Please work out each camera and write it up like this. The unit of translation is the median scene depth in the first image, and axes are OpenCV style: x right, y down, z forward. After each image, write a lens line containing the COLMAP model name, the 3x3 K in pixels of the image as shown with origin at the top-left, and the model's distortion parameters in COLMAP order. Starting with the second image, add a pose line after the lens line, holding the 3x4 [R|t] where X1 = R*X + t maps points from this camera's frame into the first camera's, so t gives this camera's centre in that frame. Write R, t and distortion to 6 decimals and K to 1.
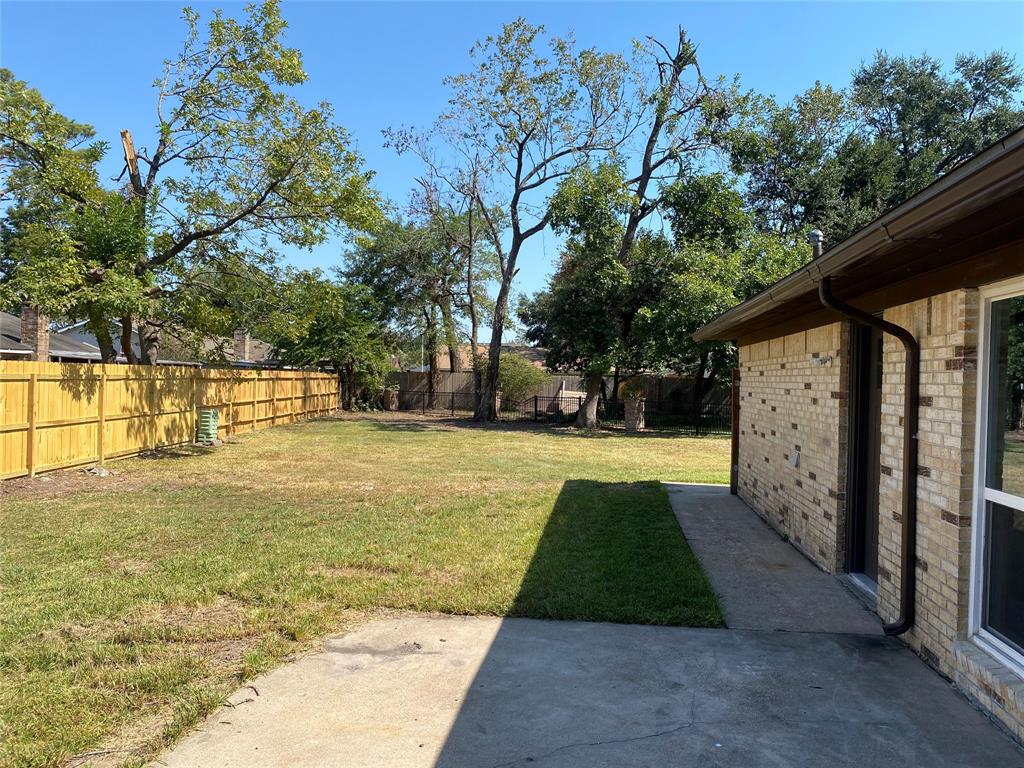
lens RADIAL K [[782.0, 0, 495.9], [0, 782.0, 403.7], [0, 0, 1]] dist [0.036022, -0.046632]
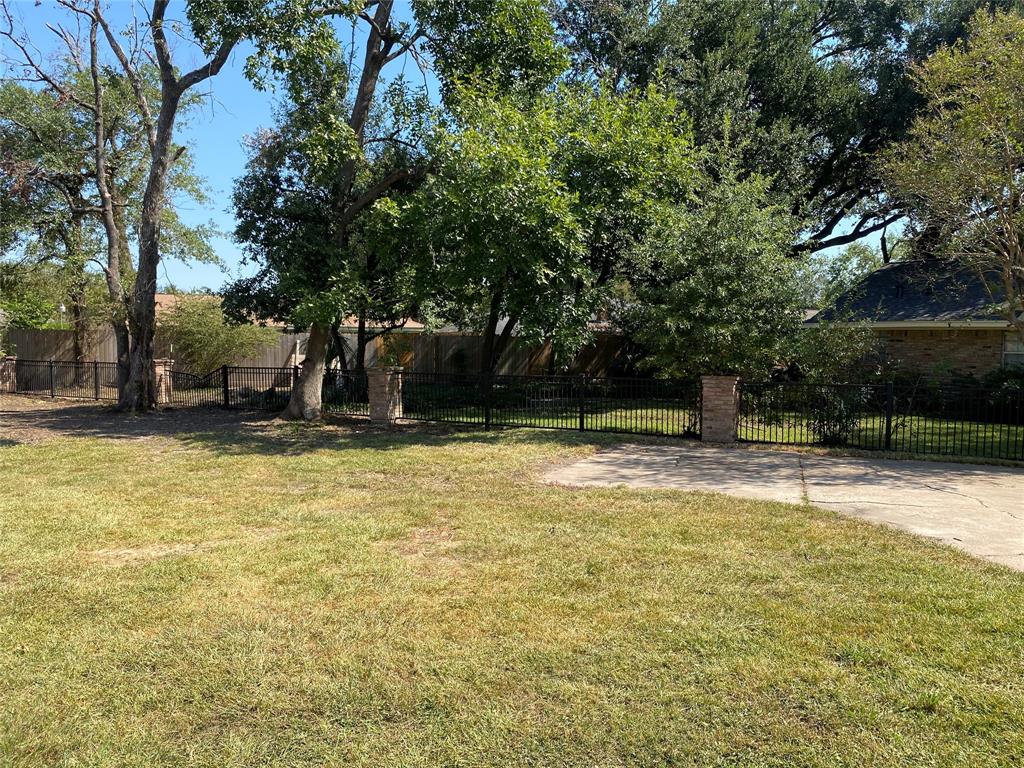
lens RADIAL K [[782.0, 0, 507.4], [0, 782.0, 386.7], [0, 0, 1]] dist [0.036022, -0.046632]
pose [[0.961382, -0.030447, 0.273527, 0.098839], [0.022470, 0.999227, 0.032248, -0.008799], [-0.274298, -0.024857, 0.961323, 0.383125]]
